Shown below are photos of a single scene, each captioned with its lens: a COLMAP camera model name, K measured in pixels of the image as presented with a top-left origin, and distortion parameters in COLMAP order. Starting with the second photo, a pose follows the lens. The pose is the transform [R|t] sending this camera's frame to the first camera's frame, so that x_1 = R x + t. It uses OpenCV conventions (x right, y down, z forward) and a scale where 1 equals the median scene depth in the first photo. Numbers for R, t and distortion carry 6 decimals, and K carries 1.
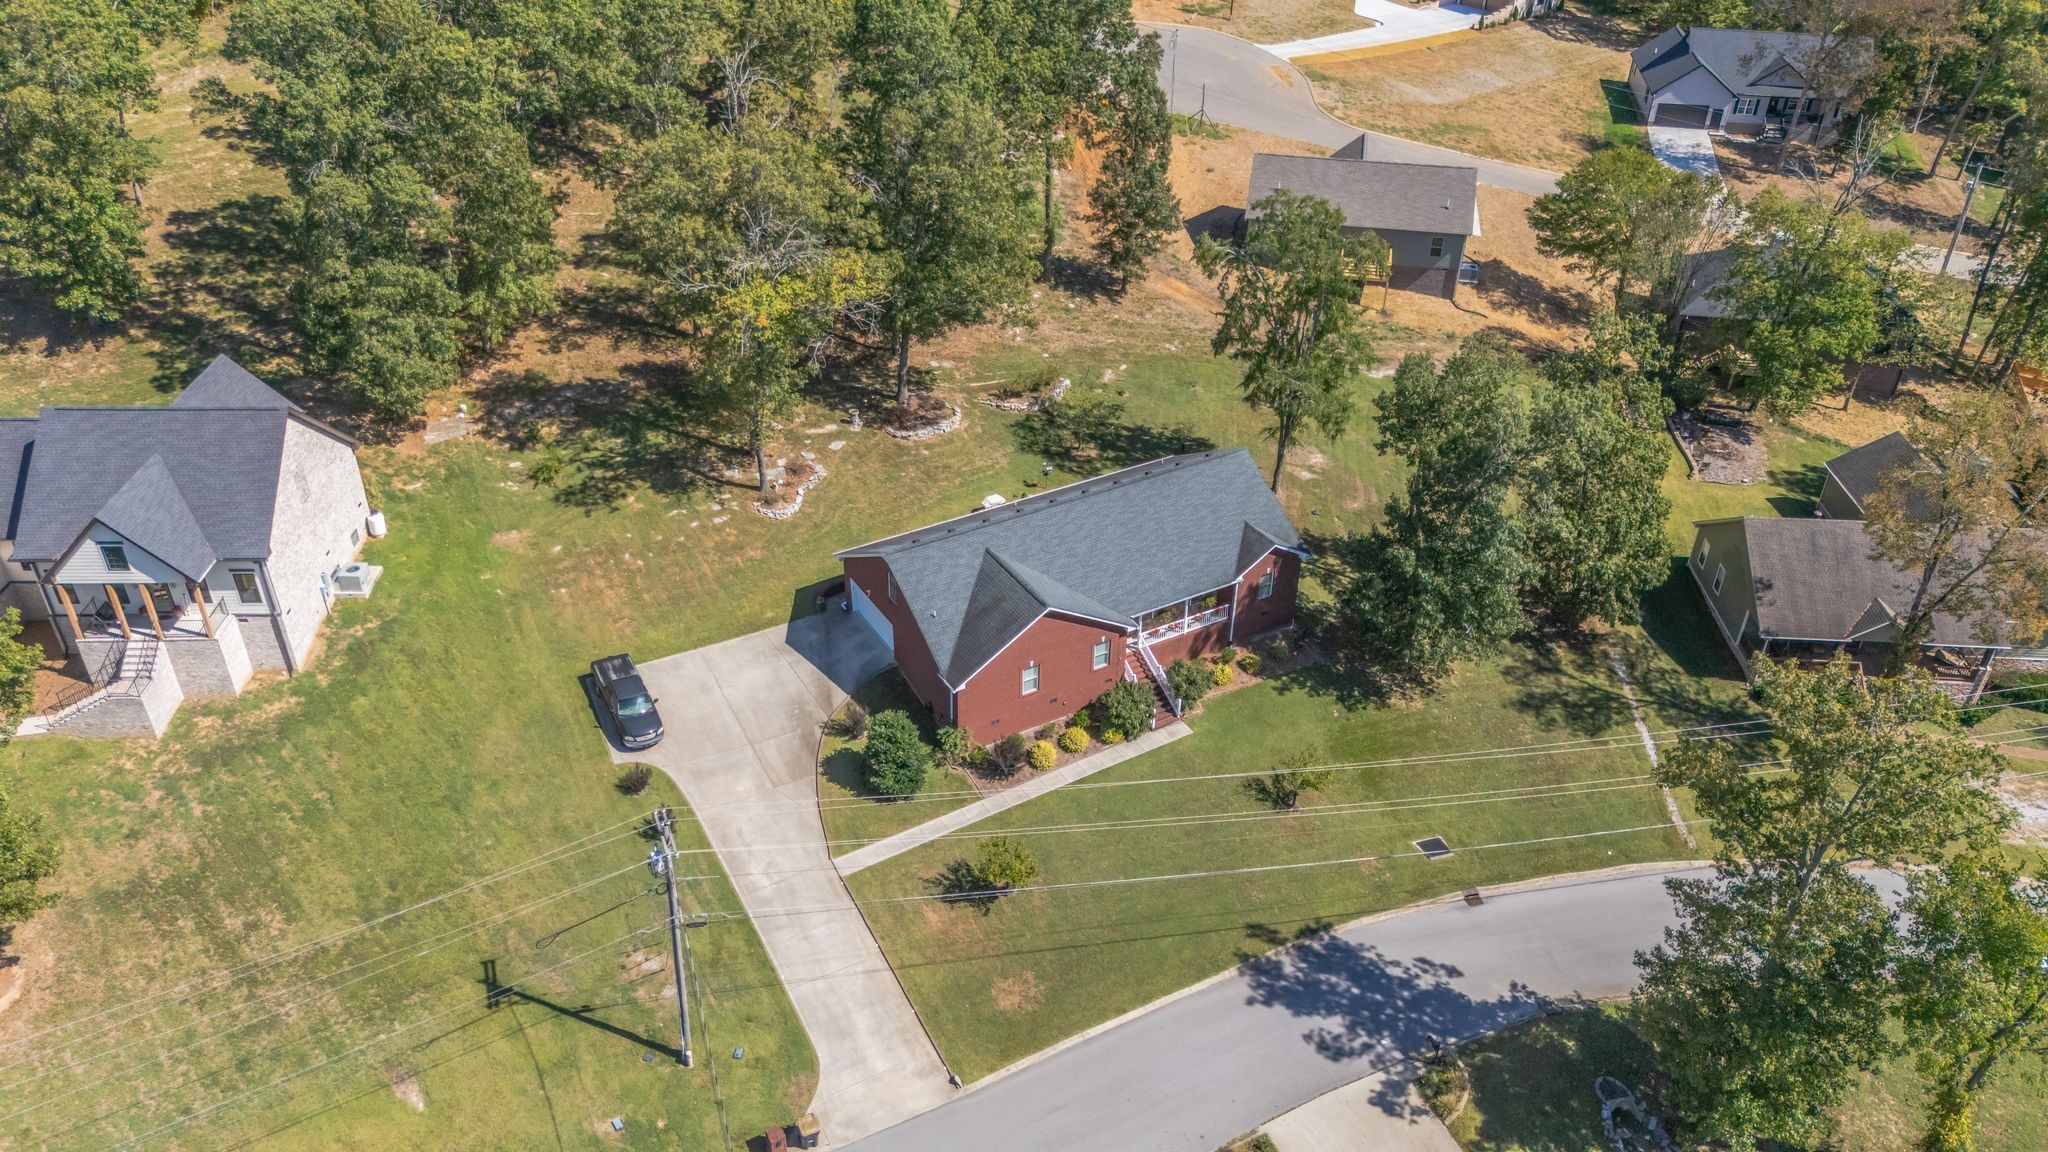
lens RADIAL K [[1498.8, 0, 1024.0], [0, 1498.8, 576.0], [0, 0, 1]] dist [0.046339, -0.058527]
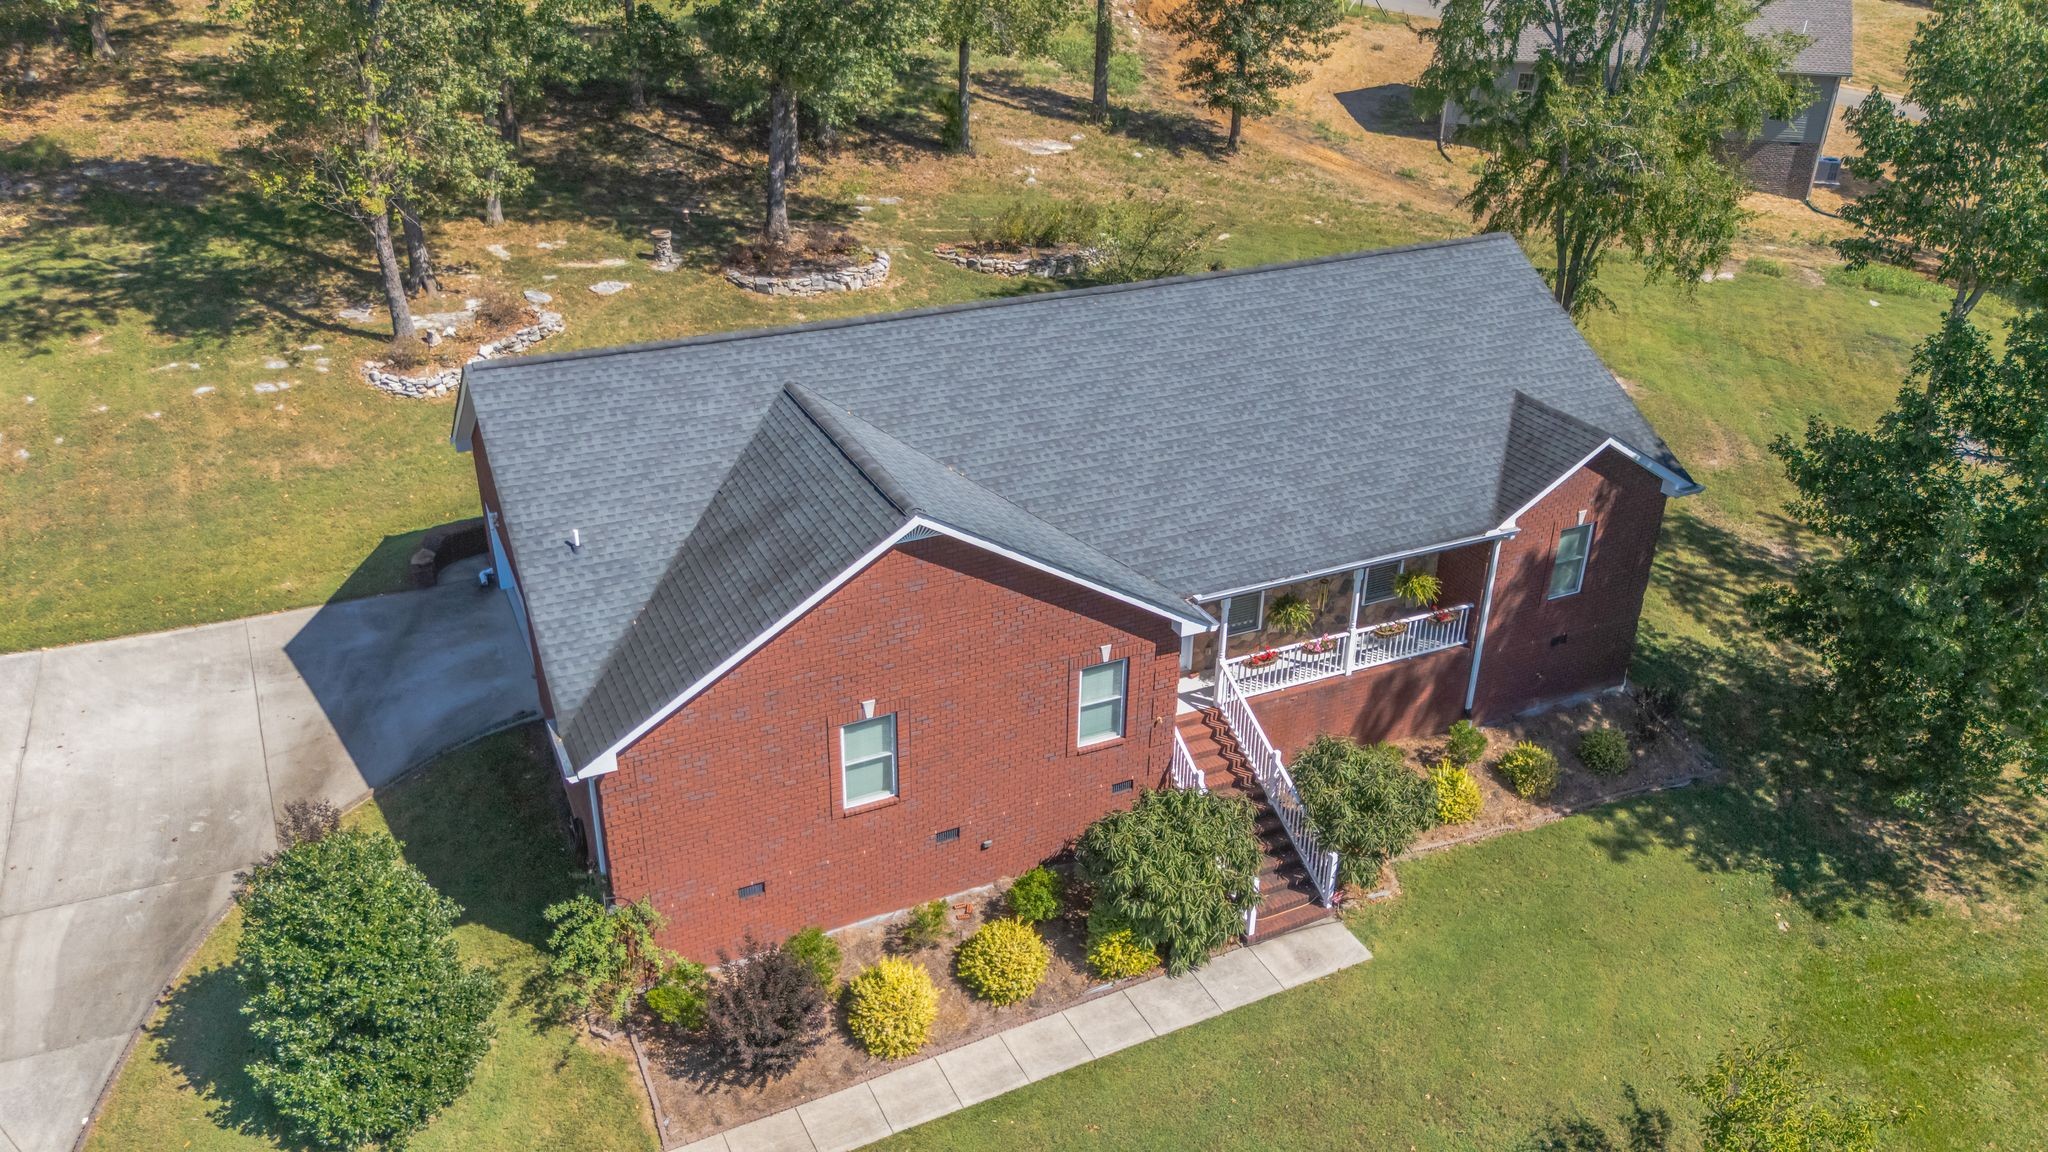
lens RADIAL K [[1498.8, 0, 1024.0], [0, 1498.8, 576.0], [0, 0, 1]] dist [0.046339, -0.058527]
pose [[0.995940, 0.040329, -0.080486, 0.057667], [-0.049070, 0.992747, -0.109756, 0.059089], [0.075476, 0.113260, 0.990695, 0.634825]]
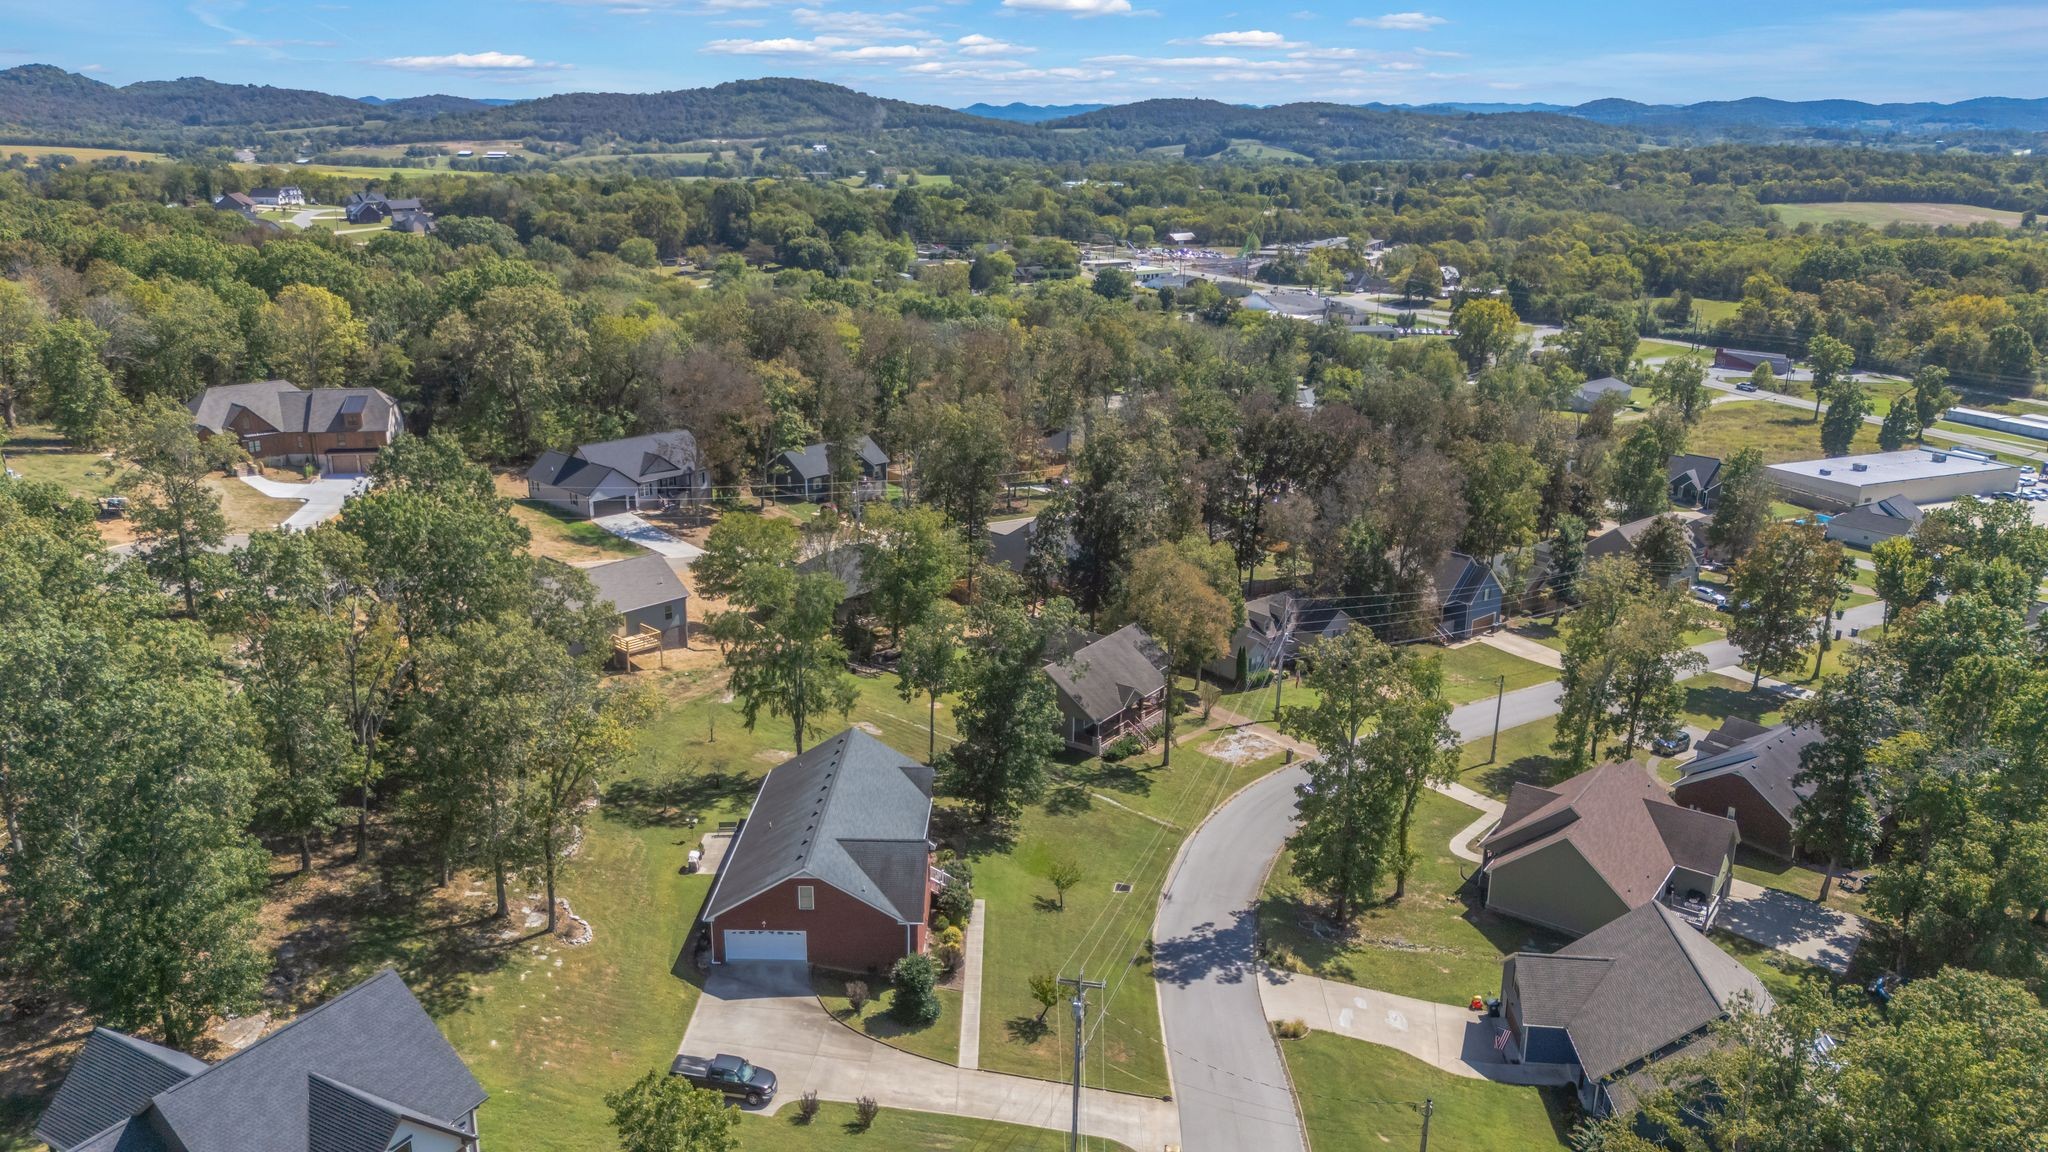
lens RADIAL K [[1498.8, 0, 1024.0], [0, 1498.8, 576.0], [0, 0, 1]] dist [0.046339, -0.058527]
pose [[0.521971, -0.256000, 0.813640, -0.892026], [0.472993, 0.880672, -0.026346, -0.102002], [-0.709806, 0.398598, 0.580771, 0.046765]]
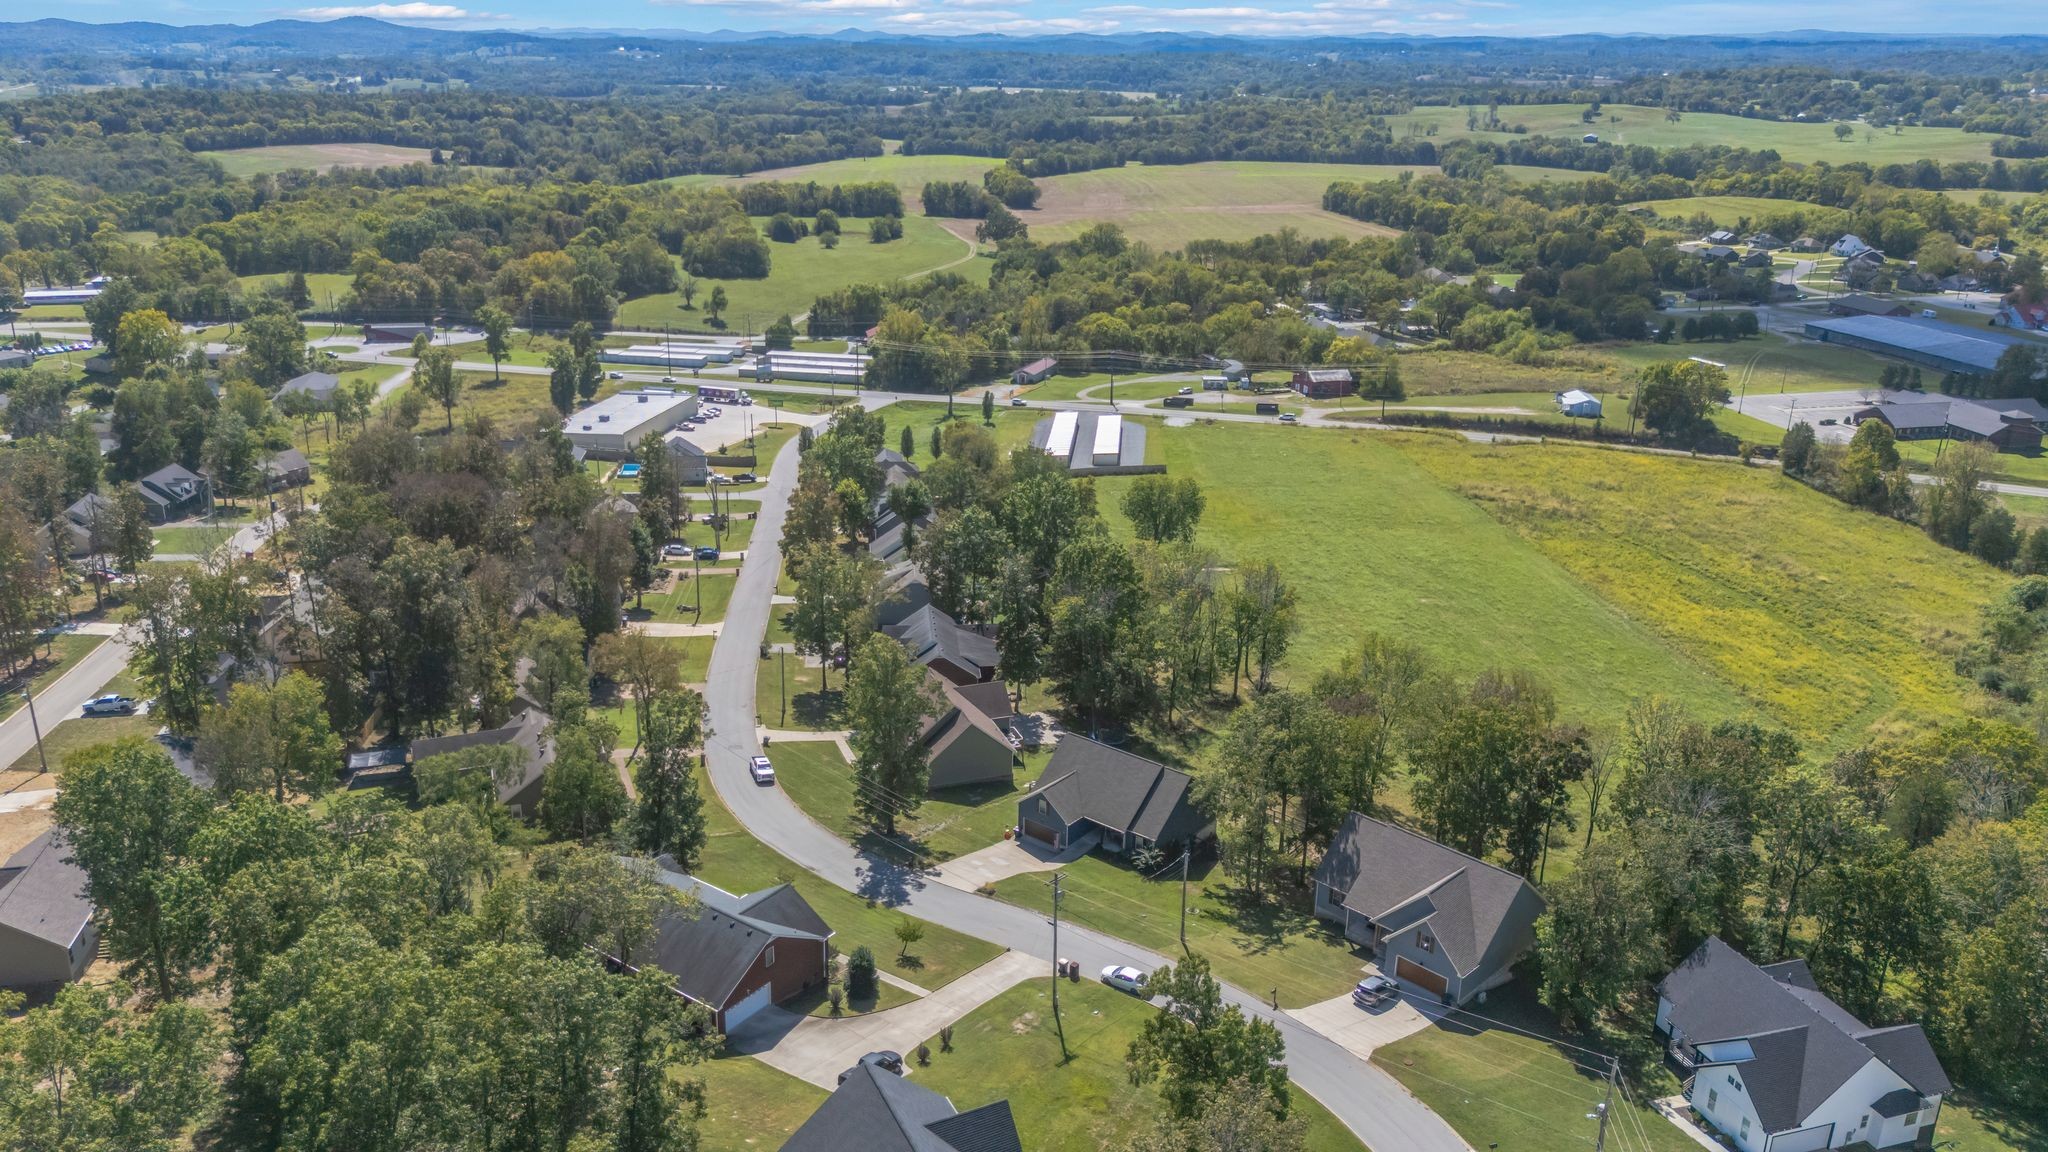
lens RADIAL K [[1498.8, 0, 1024.0], [0, 1498.8, 576.0], [0, 0, 1]] dist [0.046339, -0.058527]
pose [[-0.422772, -0.313059, 0.850446, -1.387949], [0.489508, 0.710869, 0.505022, -0.920397], [-0.762657, 0.629809, -0.147291, 0.736805]]
